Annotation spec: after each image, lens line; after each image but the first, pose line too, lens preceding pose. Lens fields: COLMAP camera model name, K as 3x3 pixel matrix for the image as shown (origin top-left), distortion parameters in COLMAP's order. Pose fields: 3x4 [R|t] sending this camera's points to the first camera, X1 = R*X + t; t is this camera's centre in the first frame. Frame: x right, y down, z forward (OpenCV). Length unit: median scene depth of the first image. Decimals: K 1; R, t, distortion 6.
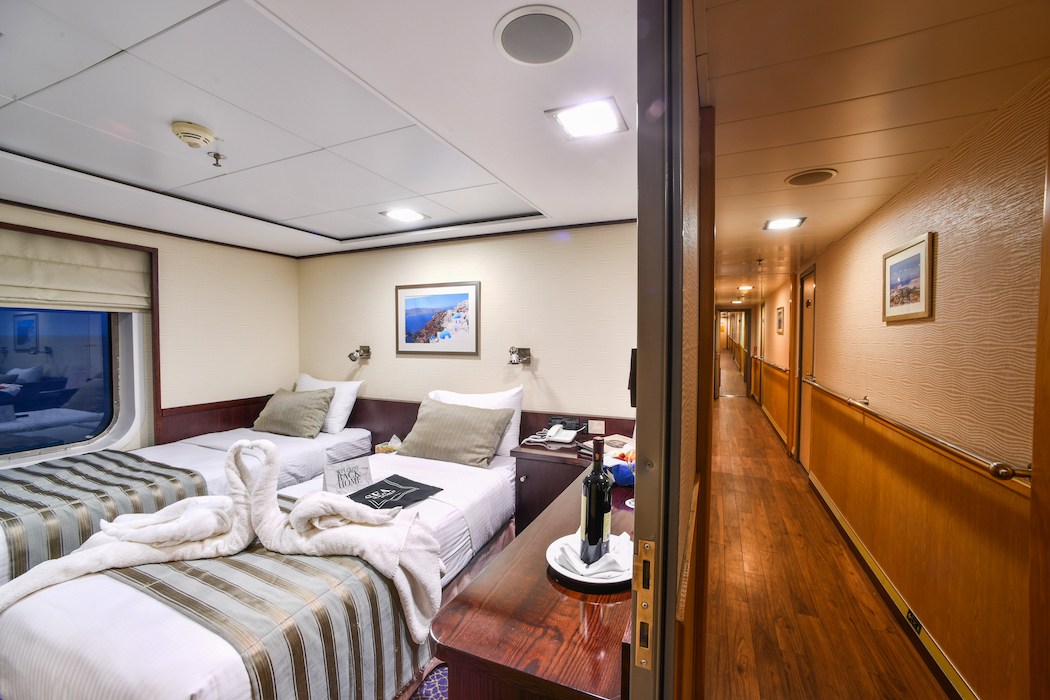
lens RADIAL K [[485.2, 0, 528.5], [0, 485.2, 345.8], [0, 0, 1]] dist [-0.059476, 0.037880]
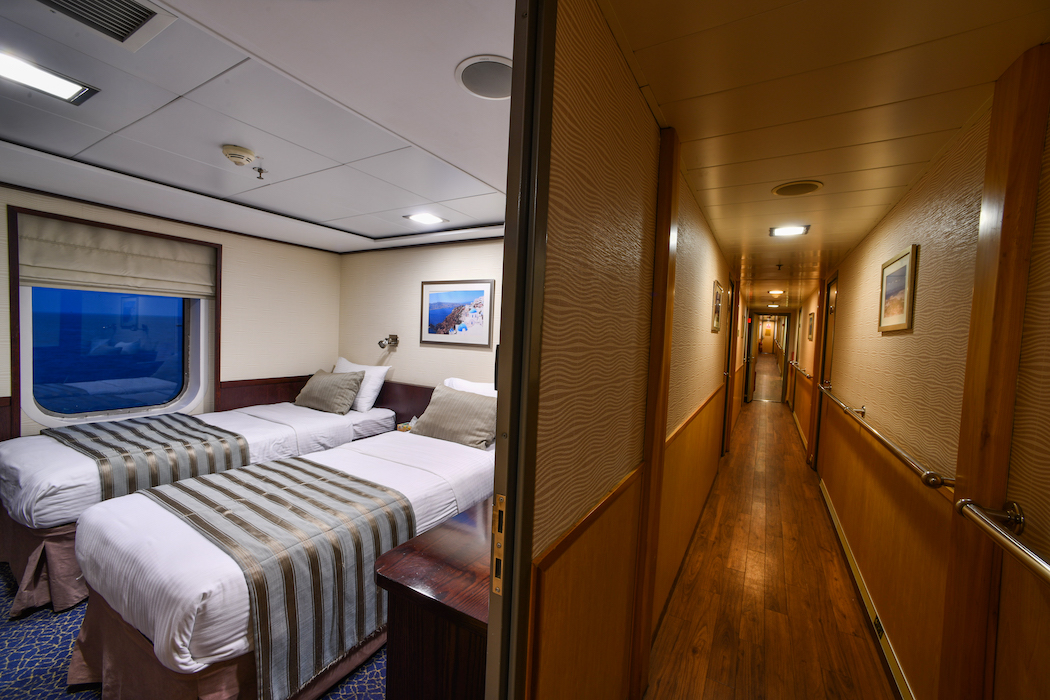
lens RADIAL K [[485.2, 0, 528.5], [0, 485.2, 345.8], [0, 0, 1]] dist [-0.059476, 0.037880]
pose [[0.991296, 0.043466, -0.124270, 0.140084], [-0.042061, 0.999018, 0.013909, -0.003885], [0.124753, -0.008561, 0.992151, -0.082848]]
